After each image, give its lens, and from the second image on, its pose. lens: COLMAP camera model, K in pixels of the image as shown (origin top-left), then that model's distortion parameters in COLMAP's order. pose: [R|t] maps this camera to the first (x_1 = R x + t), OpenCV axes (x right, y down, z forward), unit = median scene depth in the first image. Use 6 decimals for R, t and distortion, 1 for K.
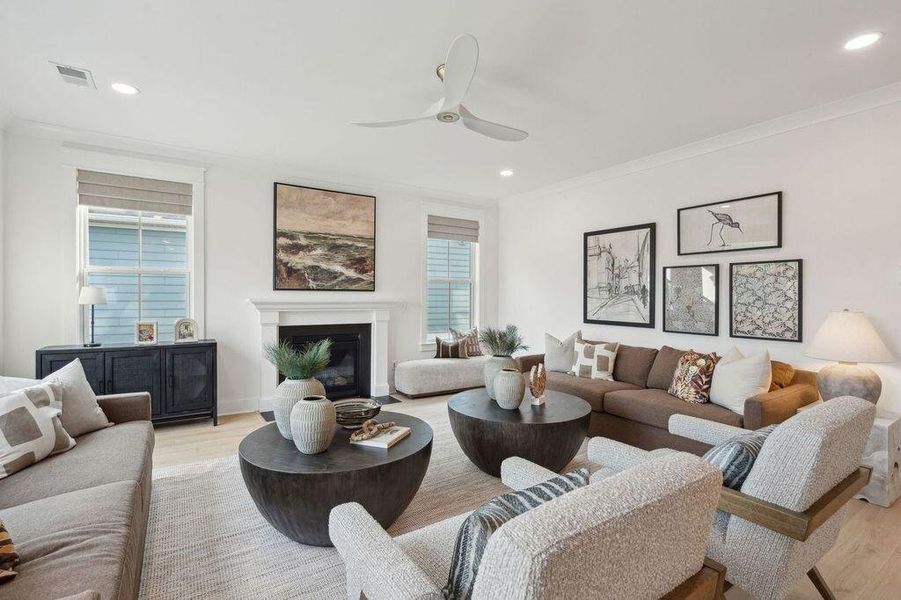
lens RADIAL K [[425.6, 0, 458.6], [0, 425.6, 299.1], [0, 0, 1]] dist [0.000851, -0.000996]
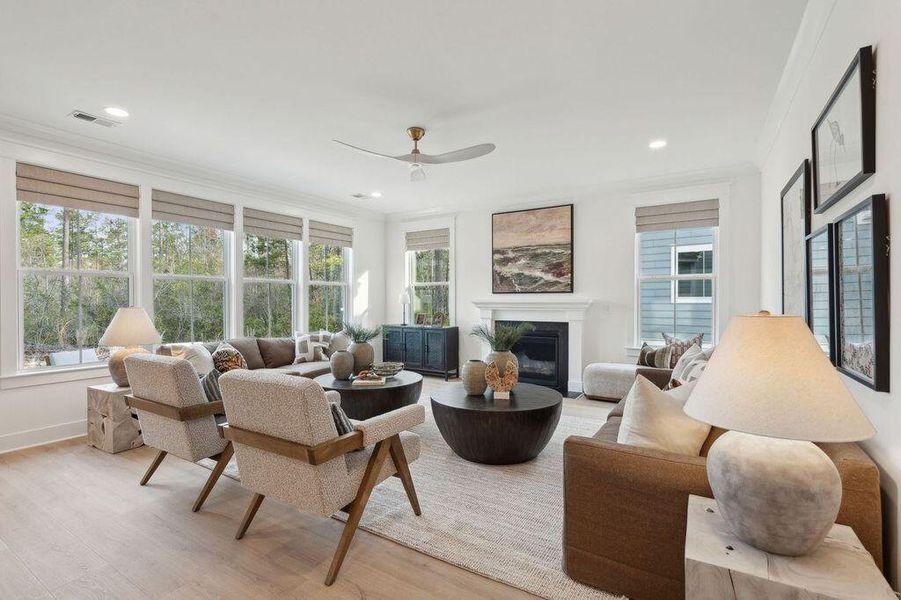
lens RADIAL K [[415.9, 0, 435.3], [0, 415.9, 305.1], [0, 0, 1]] dist [-0.011210, 0.000095]
pose [[0.400720, 0.005792, -0.916182, 0.664314], [-0.001101, 0.999982, 0.005839, 0.007647], [0.916200, -0.001331, 0.400719, 0.285908]]
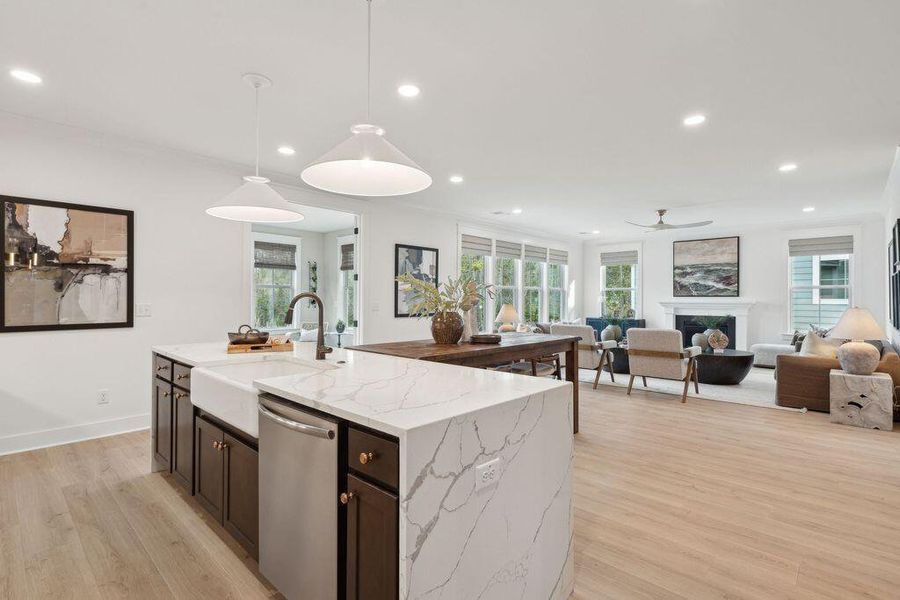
lens RADIAL K [[425.2, 0, 440.7], [0, 425.2, 297.1], [0, 0, 1]] dist [0.000851, -0.000996]
pose [[0.216689, -0.008033, -0.976208, 1.178419], [-0.008148, 0.999916, -0.010037, 0.009319], [0.976207, 0.010129, 0.216605, -0.447562]]
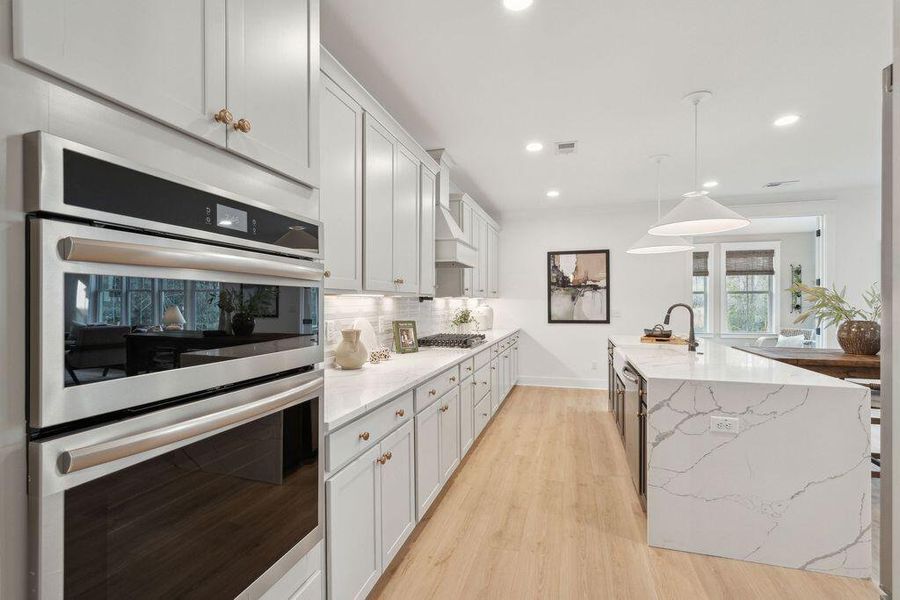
lens RADIAL K [[425.2, 0, 447.8], [0, 425.2, 301.5], [0, 0, 1]] dist [0.000851, -0.000996]
pose [[-0.779748, -0.002204, -0.626090, 1.391154], [-0.004669, 0.999986, 0.002295, -0.001402], [0.626076, 0.004713, -0.779748, -0.204511]]
